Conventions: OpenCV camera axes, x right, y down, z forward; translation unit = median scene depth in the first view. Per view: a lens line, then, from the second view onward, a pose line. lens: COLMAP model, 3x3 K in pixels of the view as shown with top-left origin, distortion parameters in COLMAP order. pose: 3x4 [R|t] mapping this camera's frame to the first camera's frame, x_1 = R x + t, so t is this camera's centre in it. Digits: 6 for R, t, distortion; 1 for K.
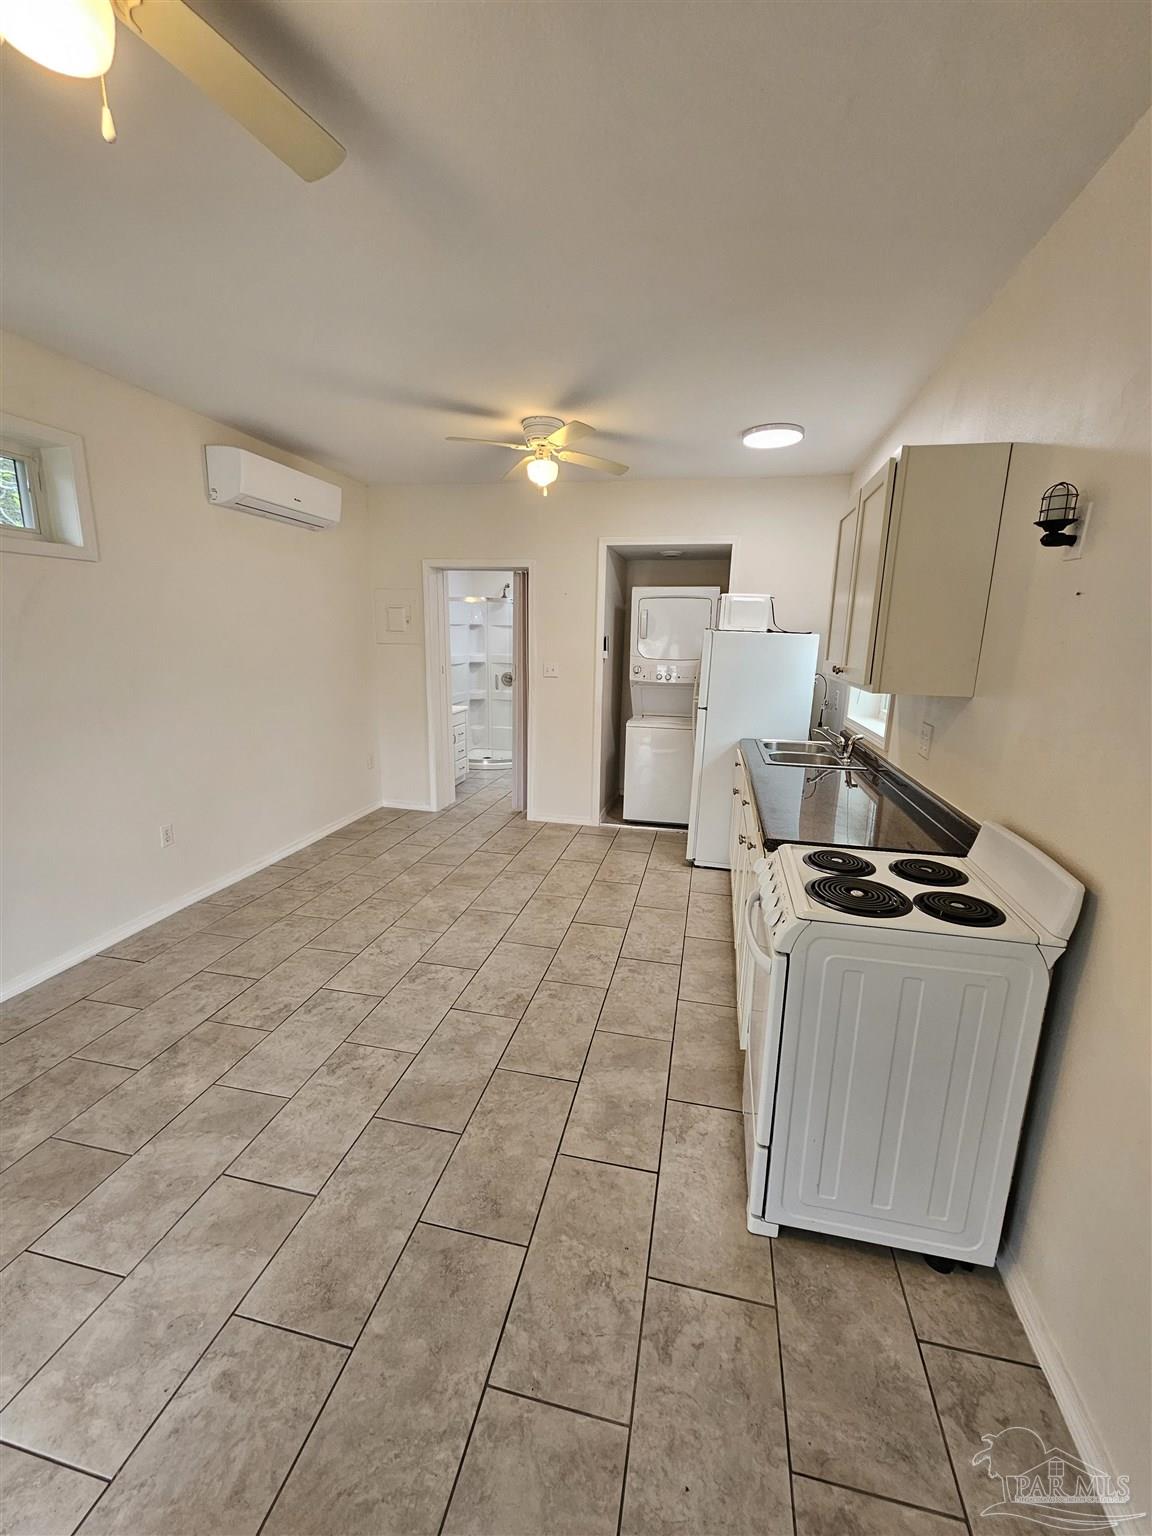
lens RADIAL K [[623.7, 0, 582.2], [0, 623.7, 771.3], [0, 0, 1]] dist [-0.001232, 0.000210]
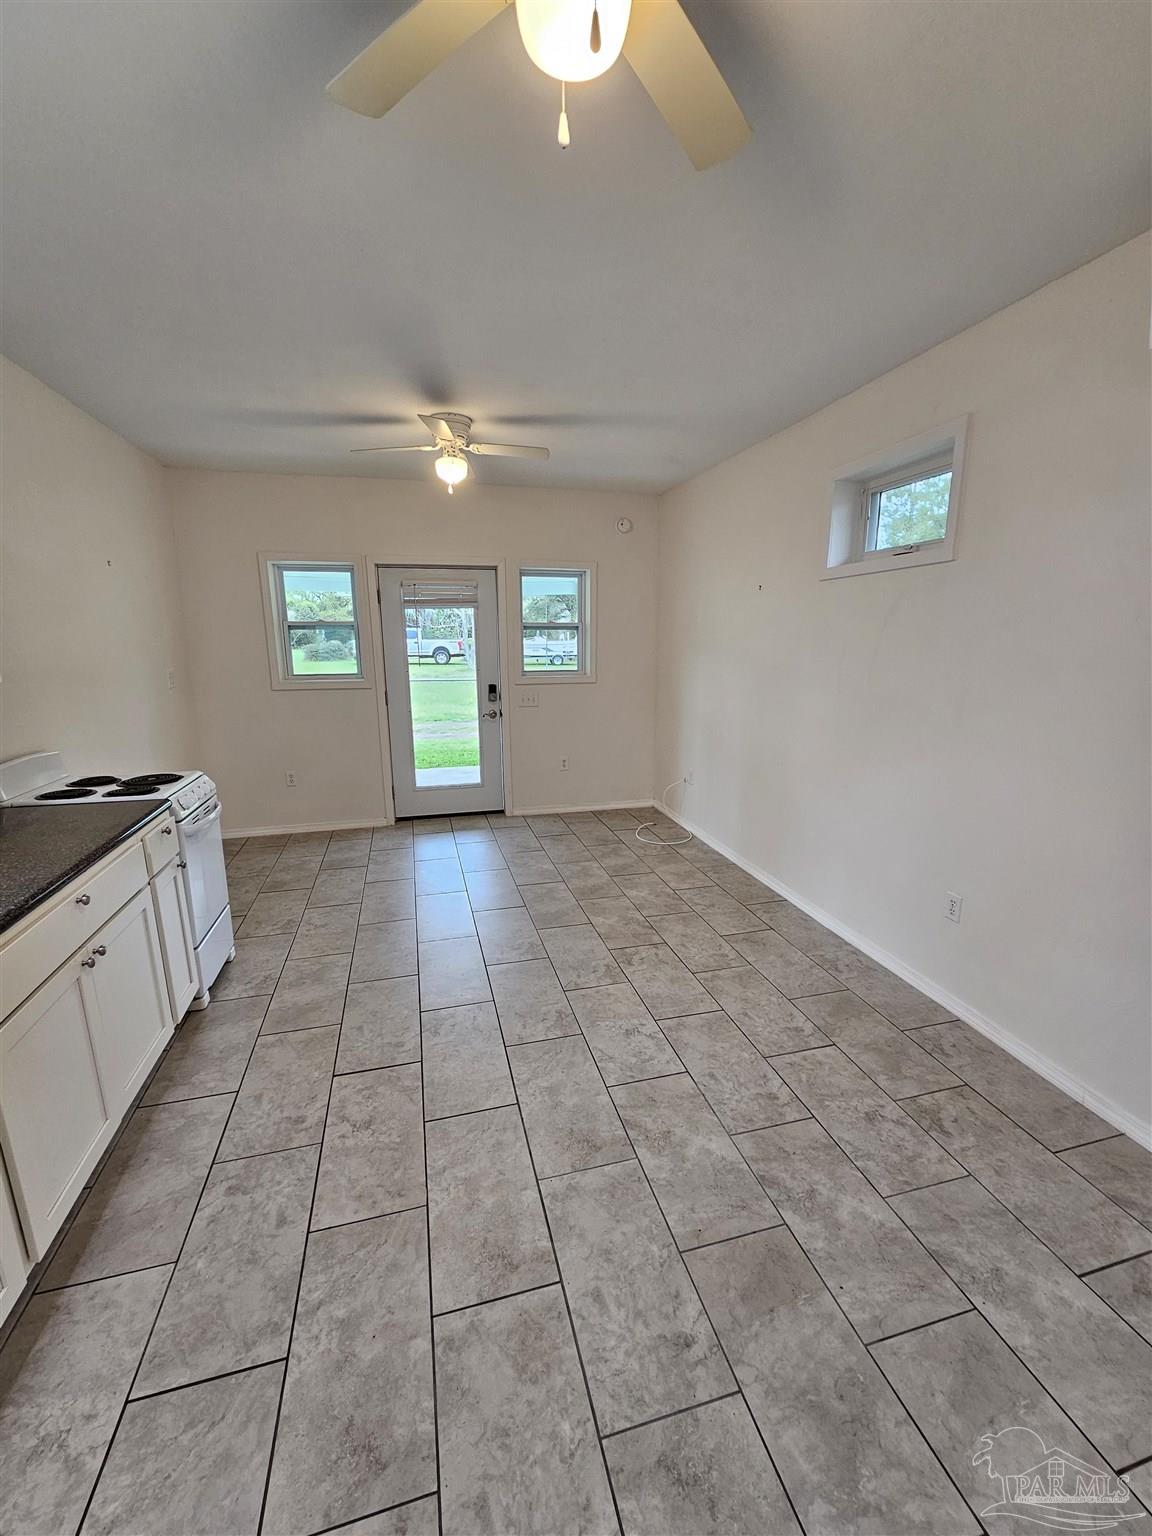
lens RADIAL K [[623.7, 0, 578.6], [0, 623.7, 770.3], [0, 0, 1]] dist [-0.001232, 0.000210]
pose [[-0.889013, 0.075847, -0.451557, 0.094252], [-0.117747, 0.915150, 0.385533, -0.358383], [0.442484, 0.395913, -0.804650, 1.646642]]
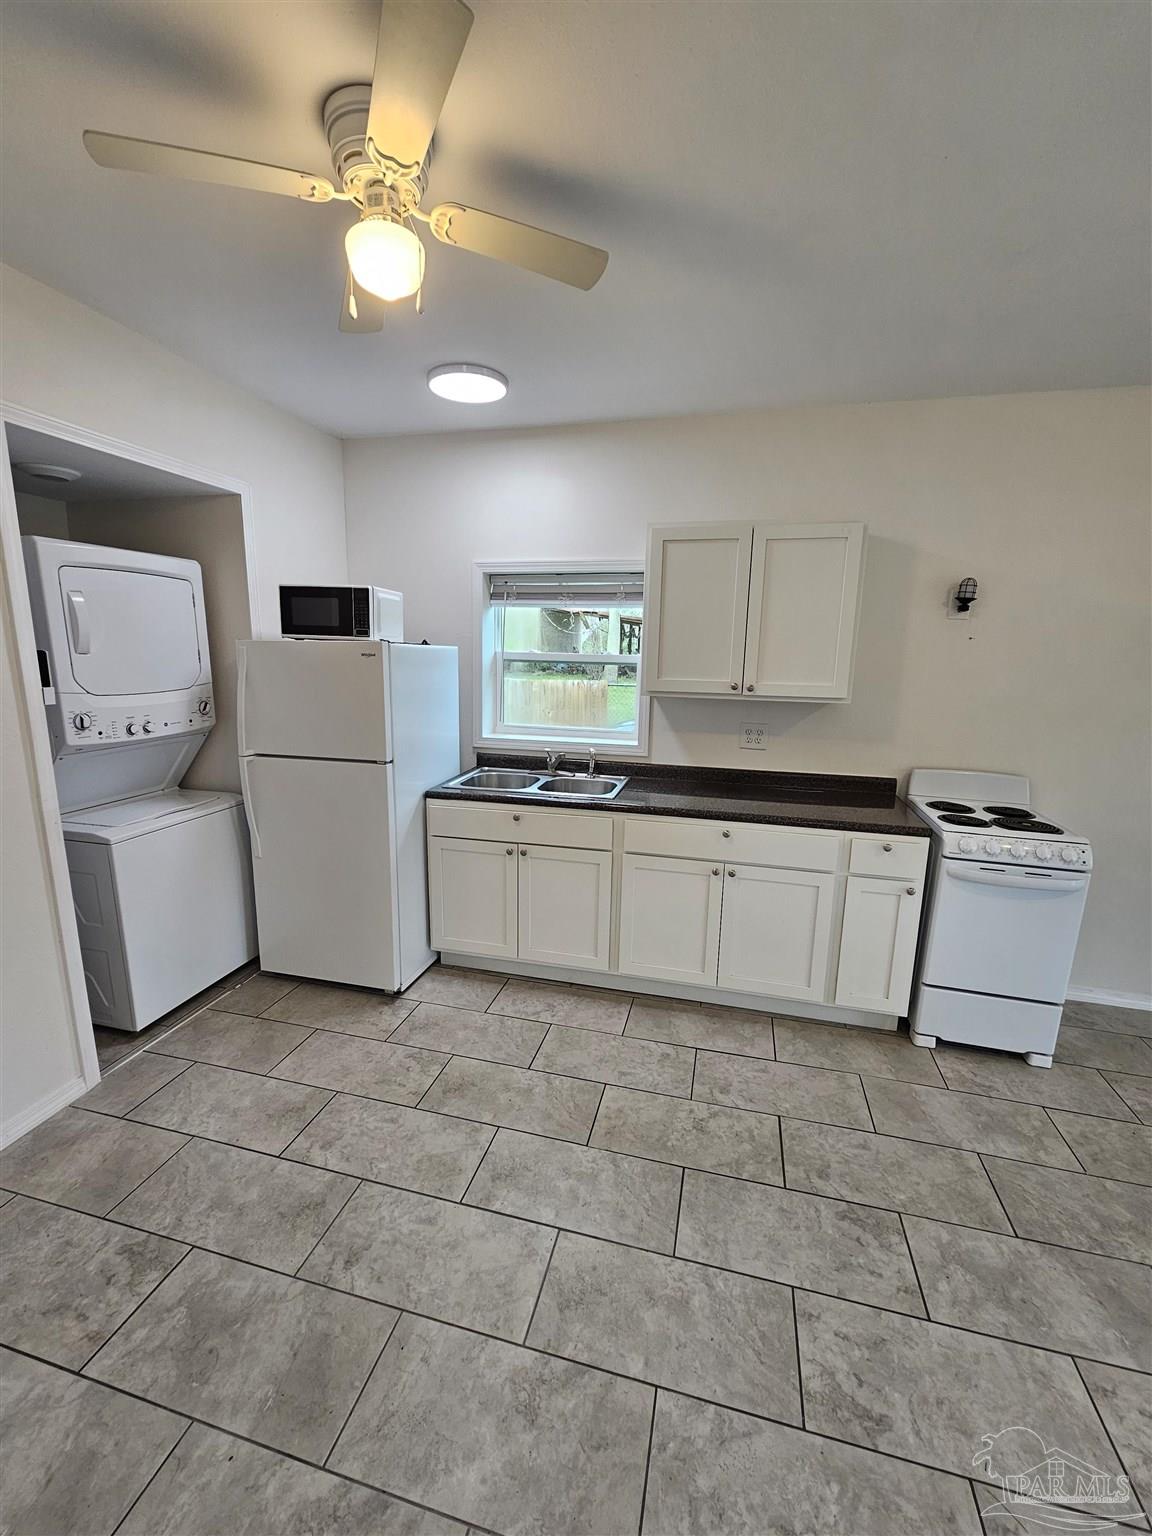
lens RADIAL K [[623.7, 0, 577.0], [0, 623.7, 769.1], [0, 0, 1]] dist [-0.001232, 0.000210]
pose [[0.039315, -0.212024, 0.976473, -0.644167], [0.194436, 0.960173, 0.200656, -0.274816], [-0.980127, 0.181972, 0.078974, 1.120499]]
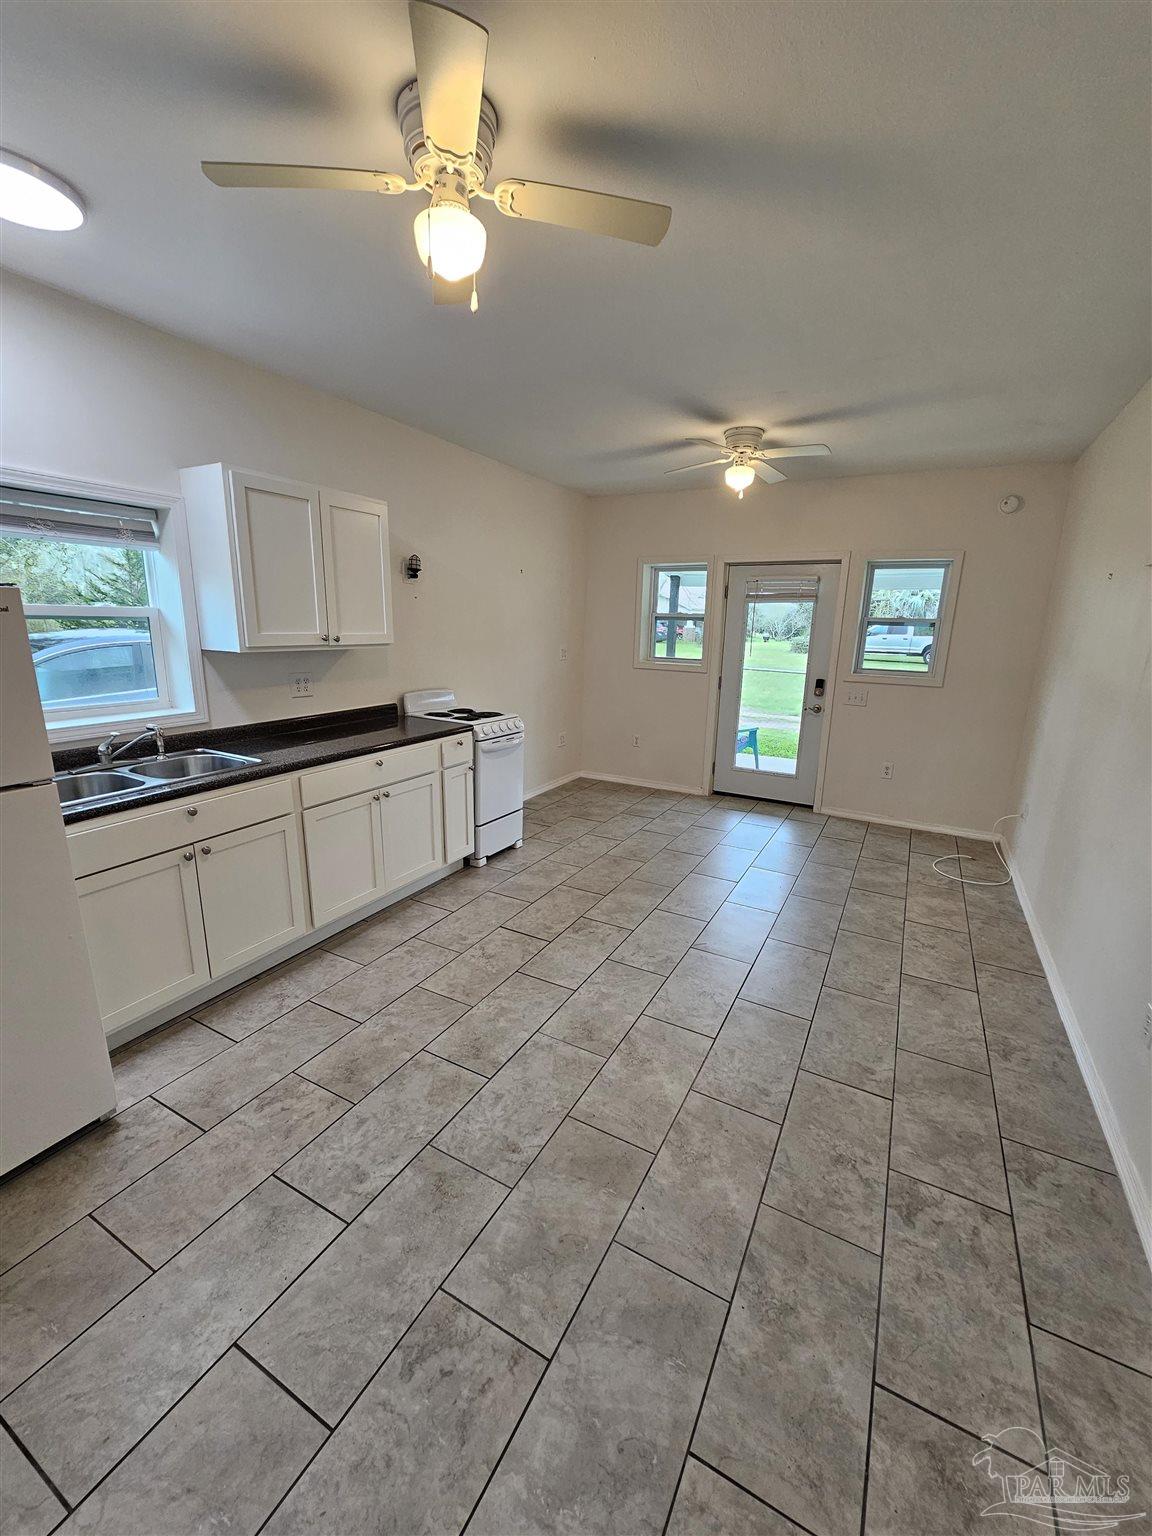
lens RADIAL K [[623.7, 0, 582.3], [0, 623.7, 771.5], [0, 0, 1]] dist [-0.001232, 0.000210]
pose [[-0.959226, -0.112844, 0.259137, -0.376506], [0.011952, 0.899827, 0.436084, -0.416219], [-0.282388, 0.421400, -0.861788, 1.853577]]
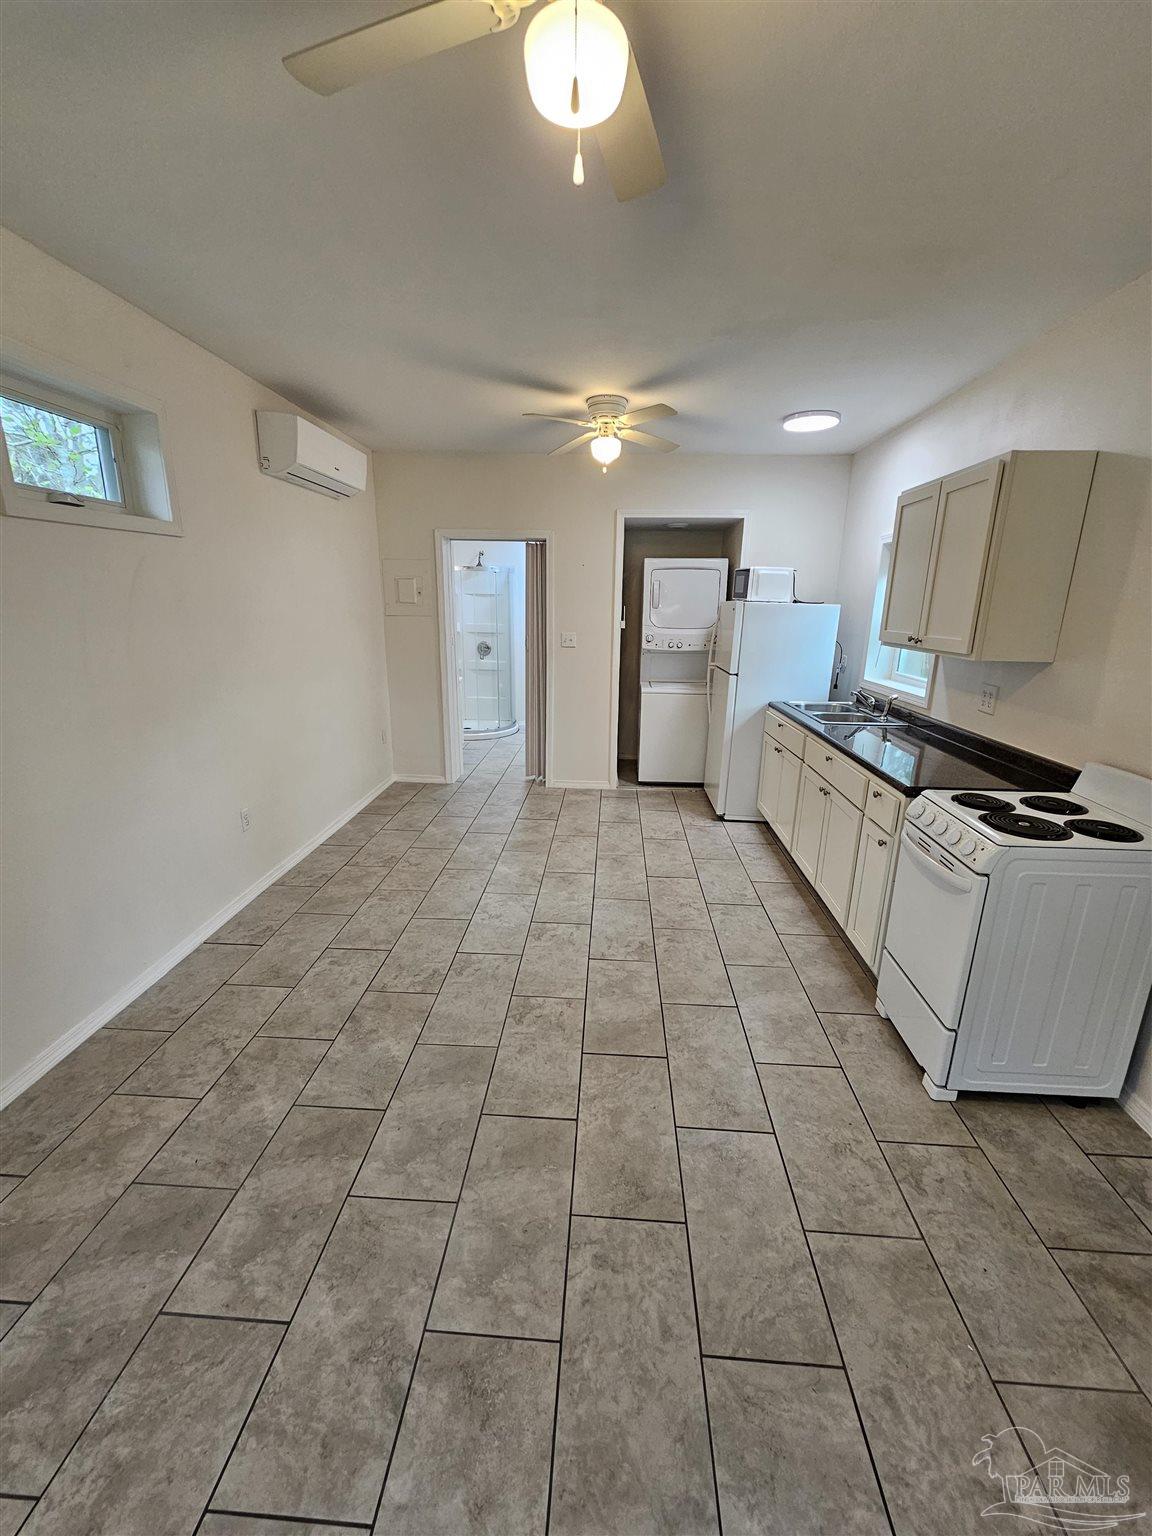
lens RADIAL K [[623.7, 0, 579.2], [0, 623.7, 773.7], [0, 0, 1]] dist [-0.001232, 0.000210]
pose [[0.988087, -0.049050, 0.145872, -0.351714], [0.040422, 0.997286, 0.061539, -0.010297], [-0.148494, -0.054909, 0.987388, -0.054713]]
